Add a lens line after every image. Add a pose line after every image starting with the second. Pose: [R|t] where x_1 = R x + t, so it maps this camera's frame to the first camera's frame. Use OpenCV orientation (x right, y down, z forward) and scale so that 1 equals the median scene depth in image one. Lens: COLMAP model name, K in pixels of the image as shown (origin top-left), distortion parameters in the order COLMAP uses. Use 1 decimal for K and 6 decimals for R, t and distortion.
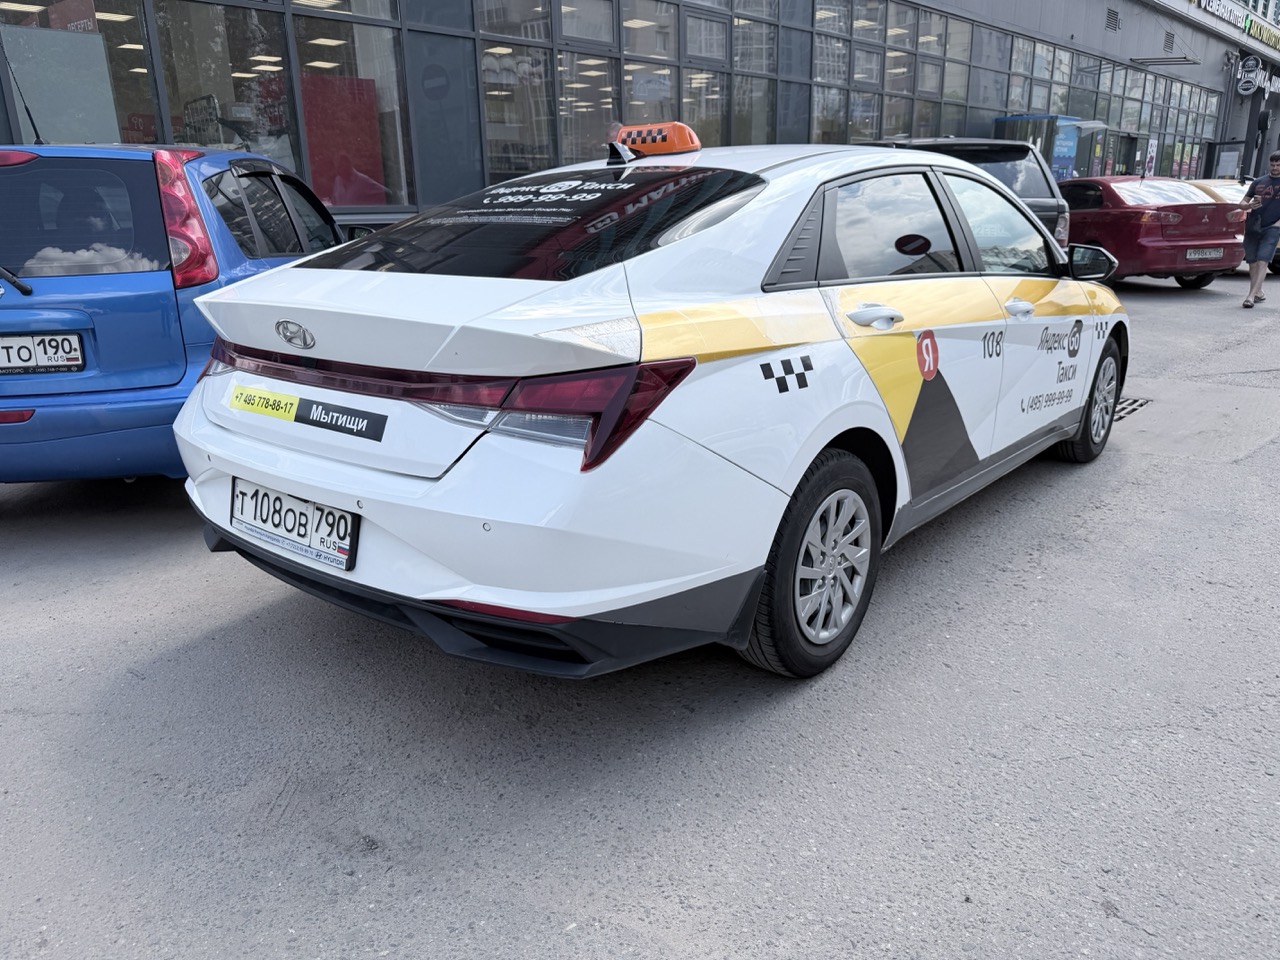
lens RADIAL K [[888.2, 0, 642.5], [0, 888.2, 491.4], [0, 0, 1]] dist [0.098728, -0.089395]
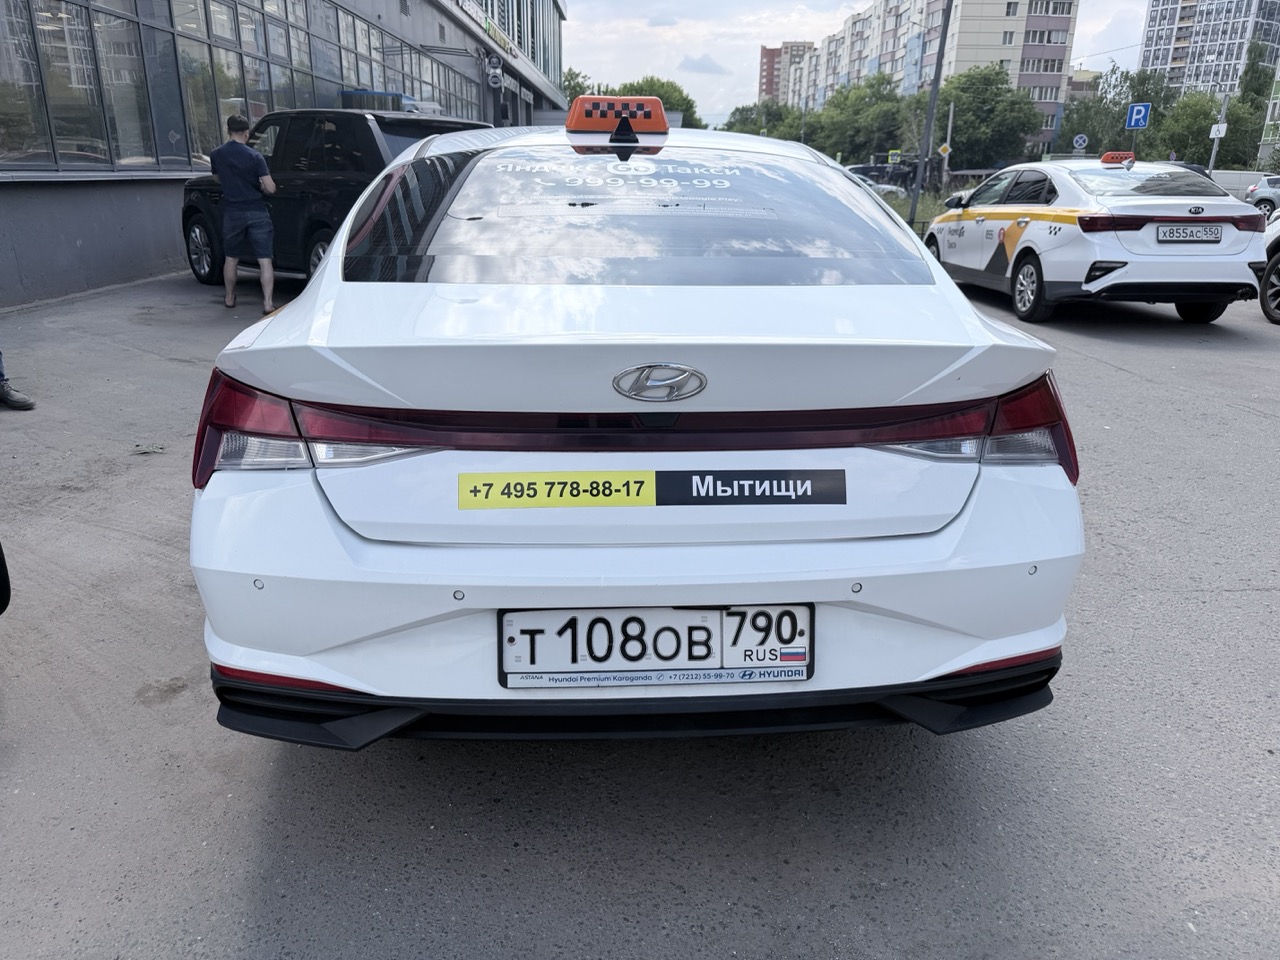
lens RADIAL K [[894.5, 0, 640.0], [0, 894.5, 480.0], [0, 0, 1]] dist [0.011430, -0.008706]
pose [[0.722476, -0.191317, 0.664400, -0.846397], [0.173778, 0.980353, 0.093329, -0.162535], [-0.669201, 0.048030, 0.741527, 0.485312]]
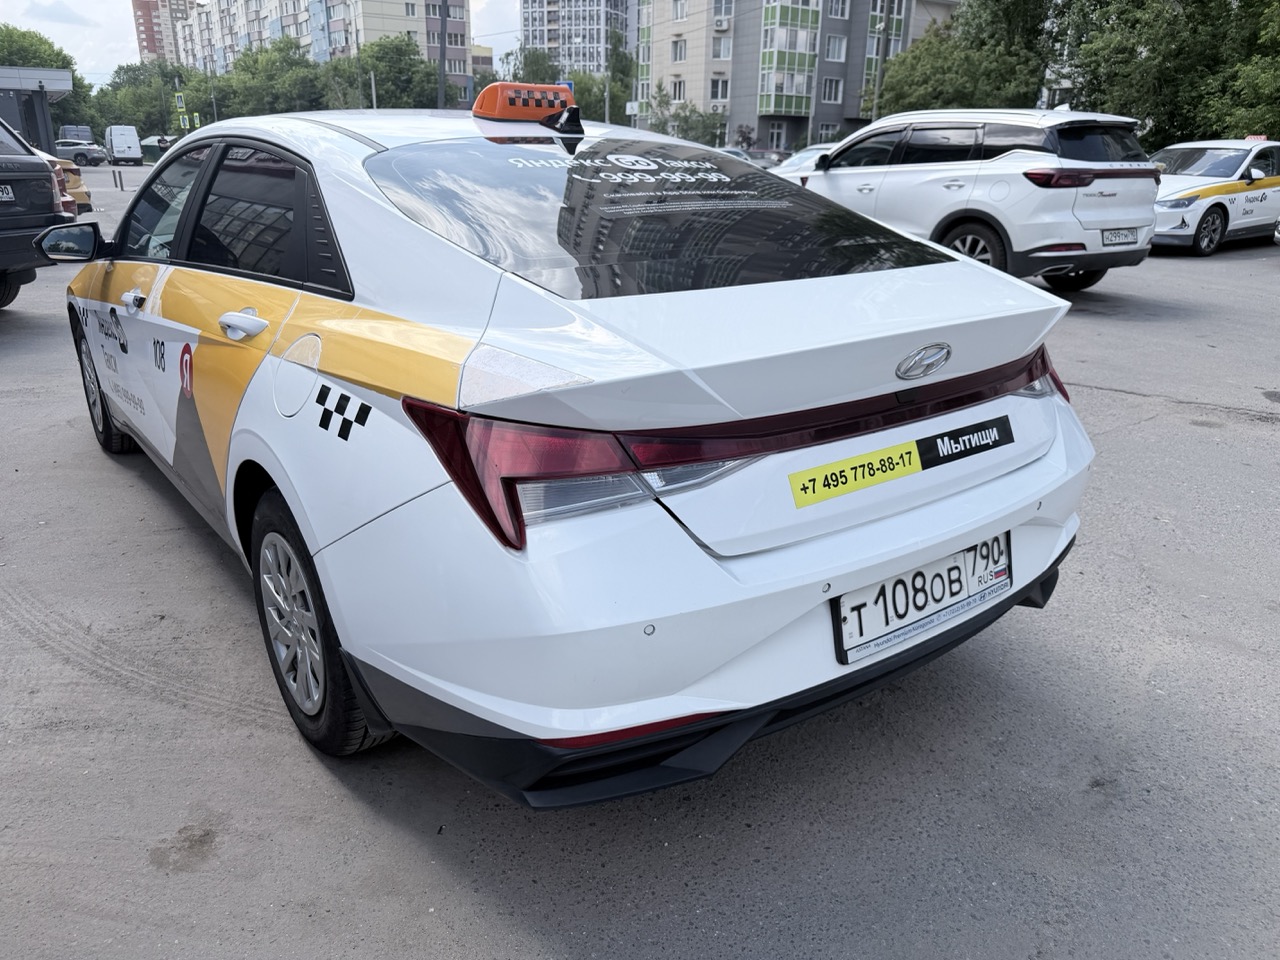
lens RADIAL K [[894.5, 0, 640.0], [0, 894.5, 480.0], [0, 0, 1]] dist [0.011430, -0.008706]
pose [[0.239440, -0.308972, 0.920437, -1.163950], [0.270010, 0.931807, 0.242549, -0.325070], [-0.932611, 0.190452, 0.306537, 0.981094]]
